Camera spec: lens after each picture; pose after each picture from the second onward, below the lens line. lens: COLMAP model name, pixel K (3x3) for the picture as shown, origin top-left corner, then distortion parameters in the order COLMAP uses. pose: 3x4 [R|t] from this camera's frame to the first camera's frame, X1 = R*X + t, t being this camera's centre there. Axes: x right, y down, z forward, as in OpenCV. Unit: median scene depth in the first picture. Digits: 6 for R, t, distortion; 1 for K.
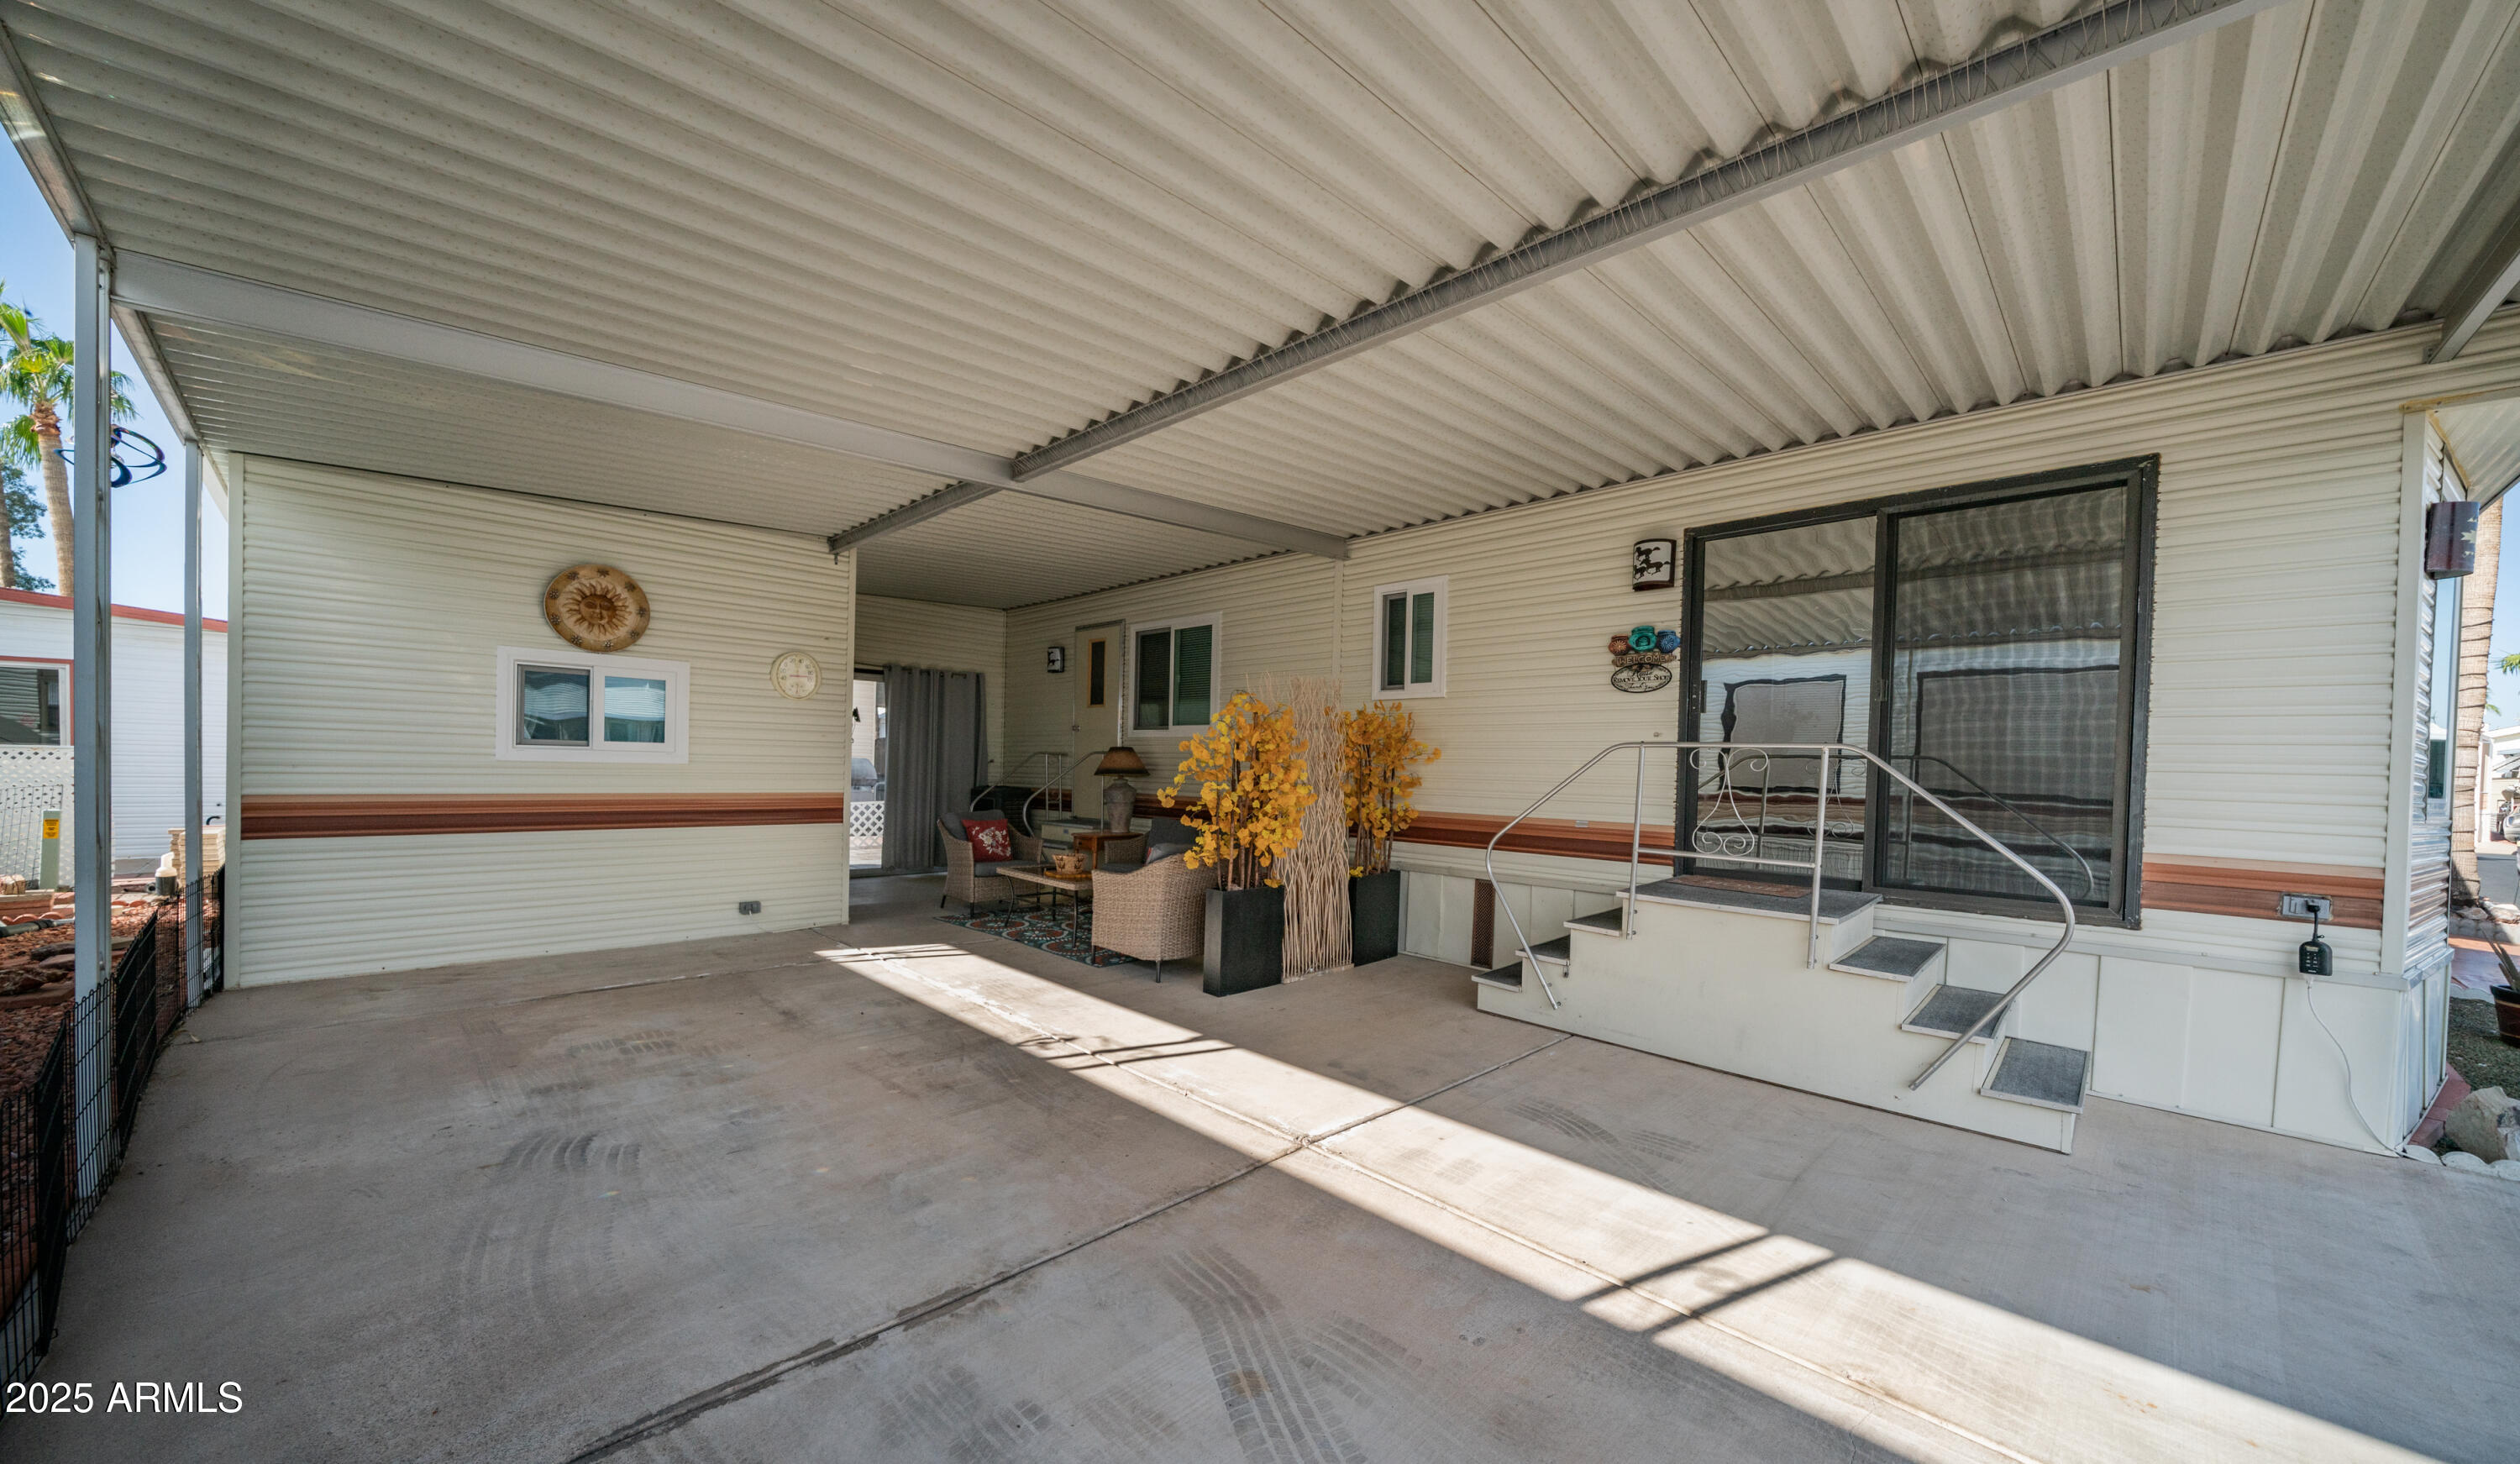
lens RADIAL K [[937.4, 0, 1327.4], [0, 937.4, 725.0], [0, 0, 1]] dist [-0.014846, -0.000033]
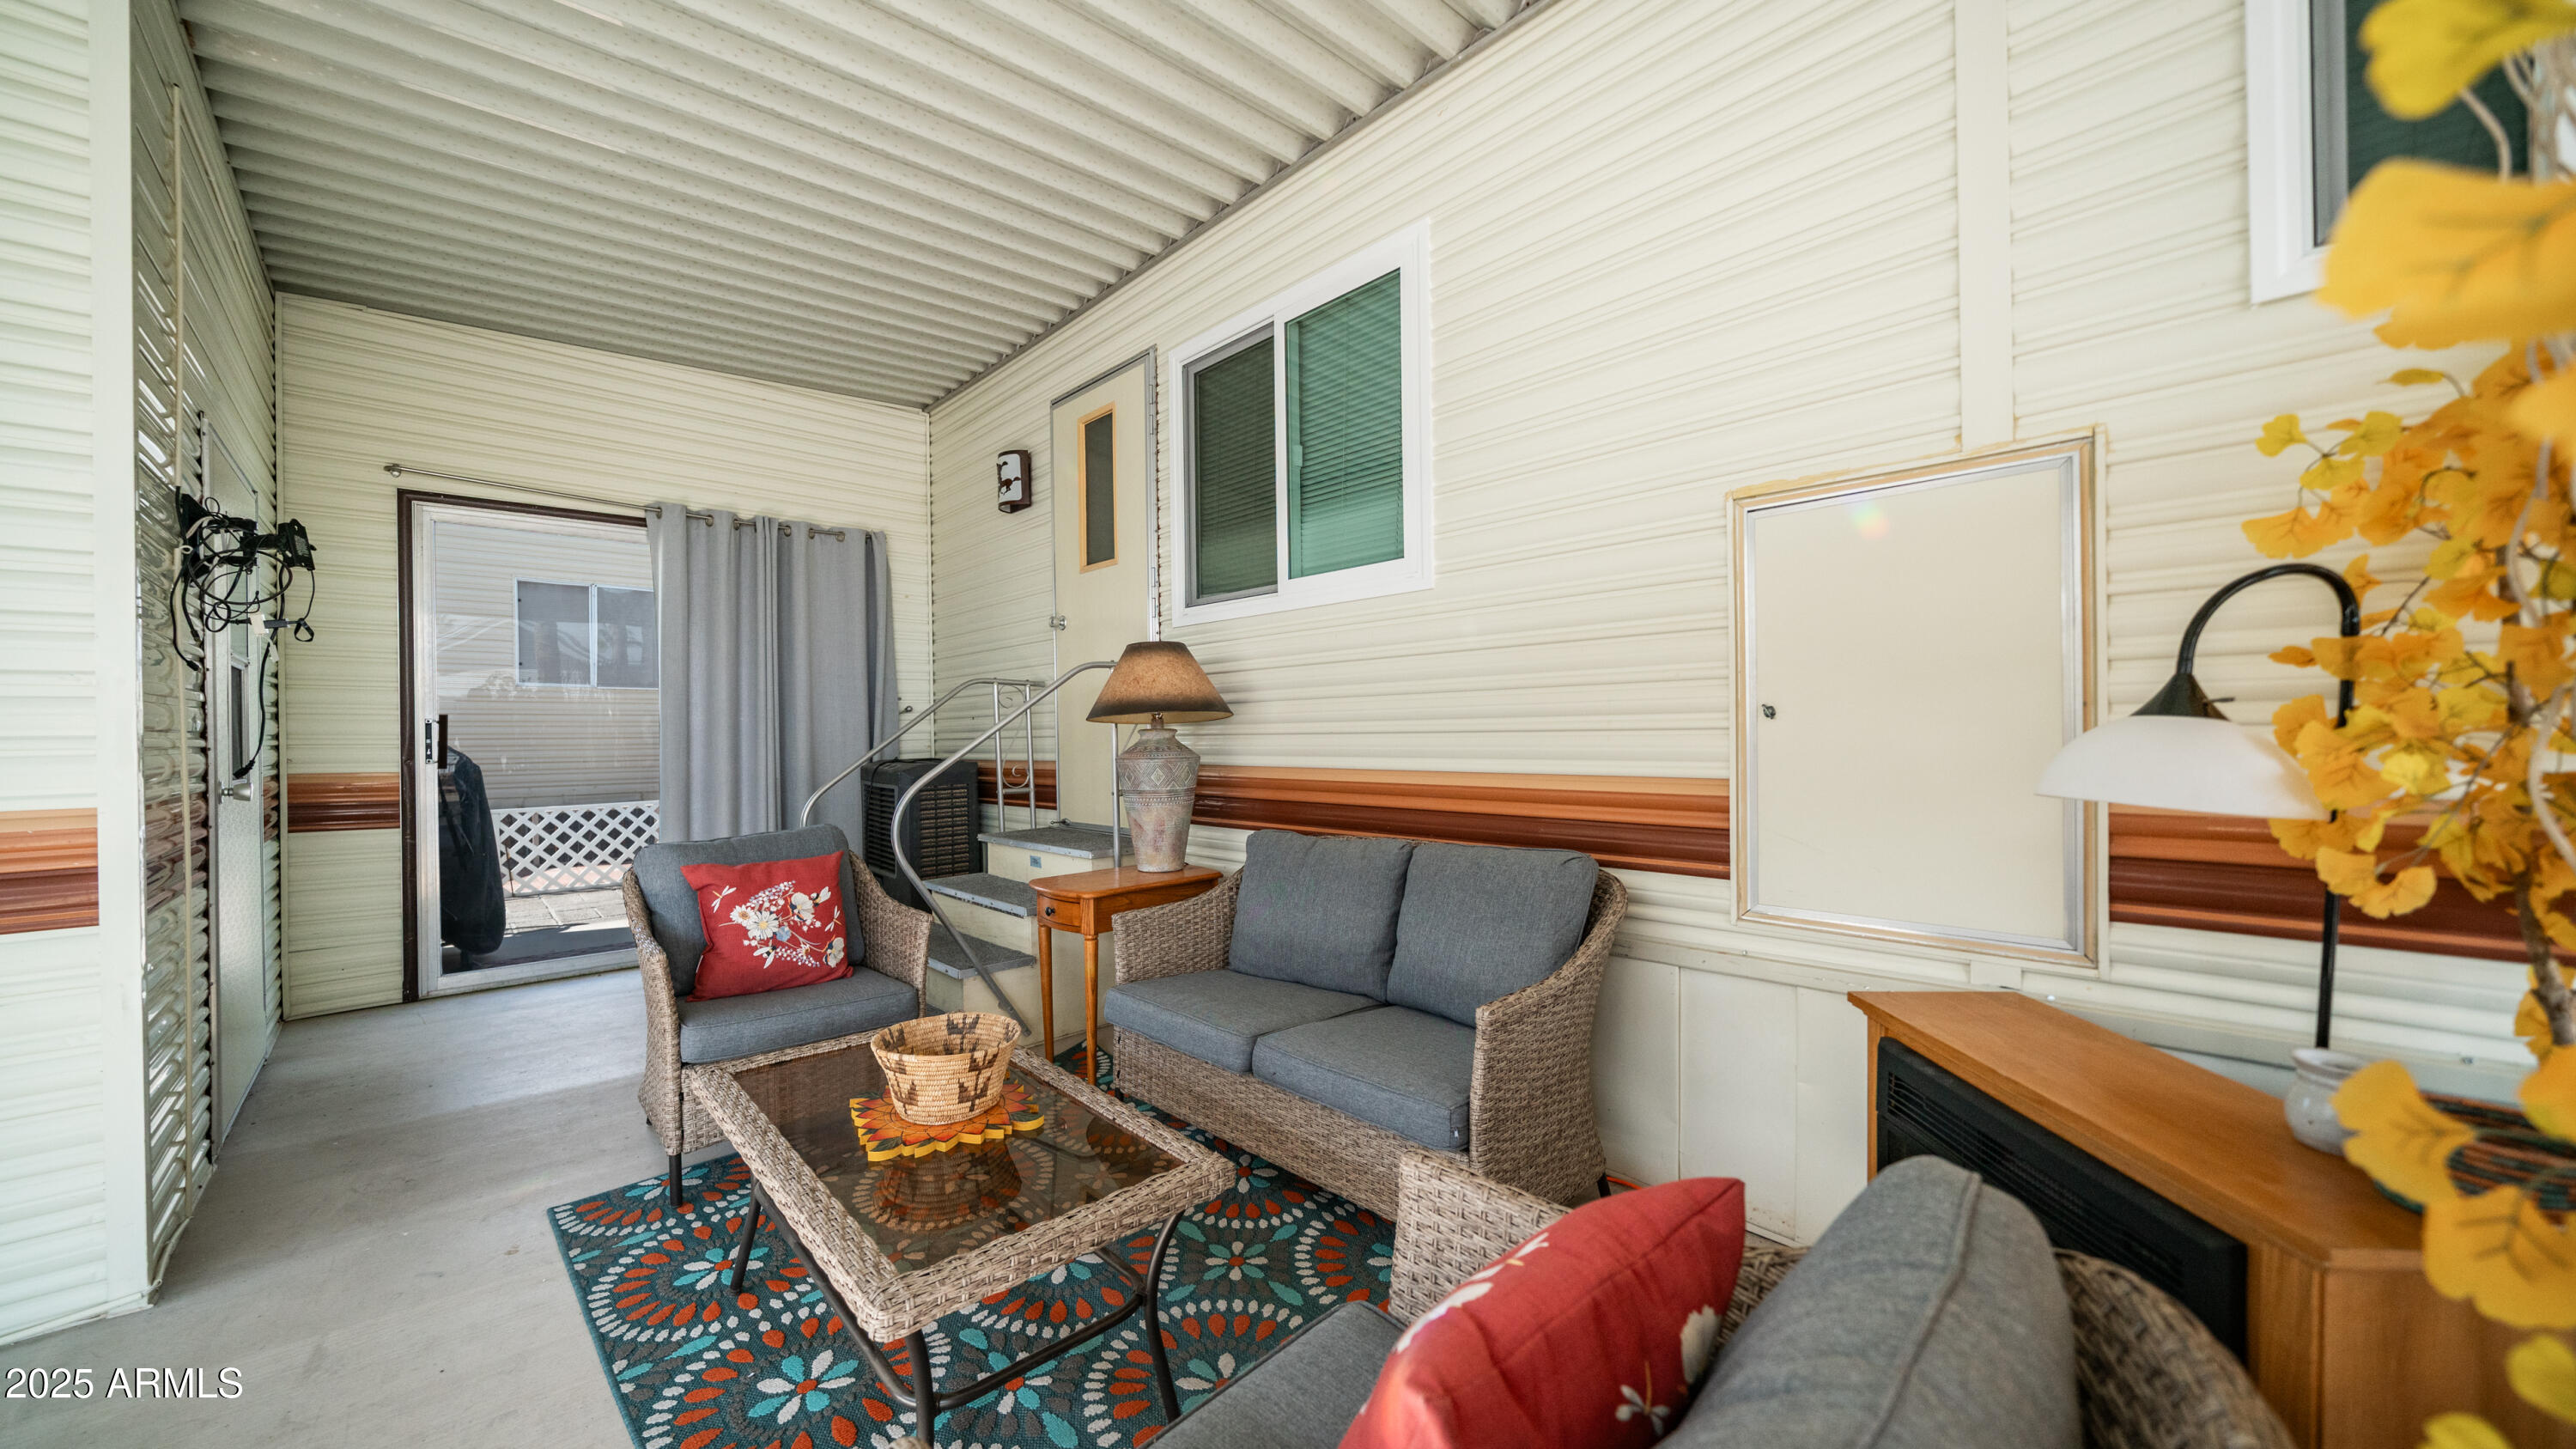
lens RADIAL K [[924.6, 0, 1288.0], [0, 924.6, 724.5], [0, 0, 1]] dist [-0.000068, -0.000006]
pose [[0.993970, -0.042654, -0.101011, -0.173341], [0.046556, 0.998245, 0.036591, 0.059901], [0.099273, -0.041073, 0.994212, 0.841339]]
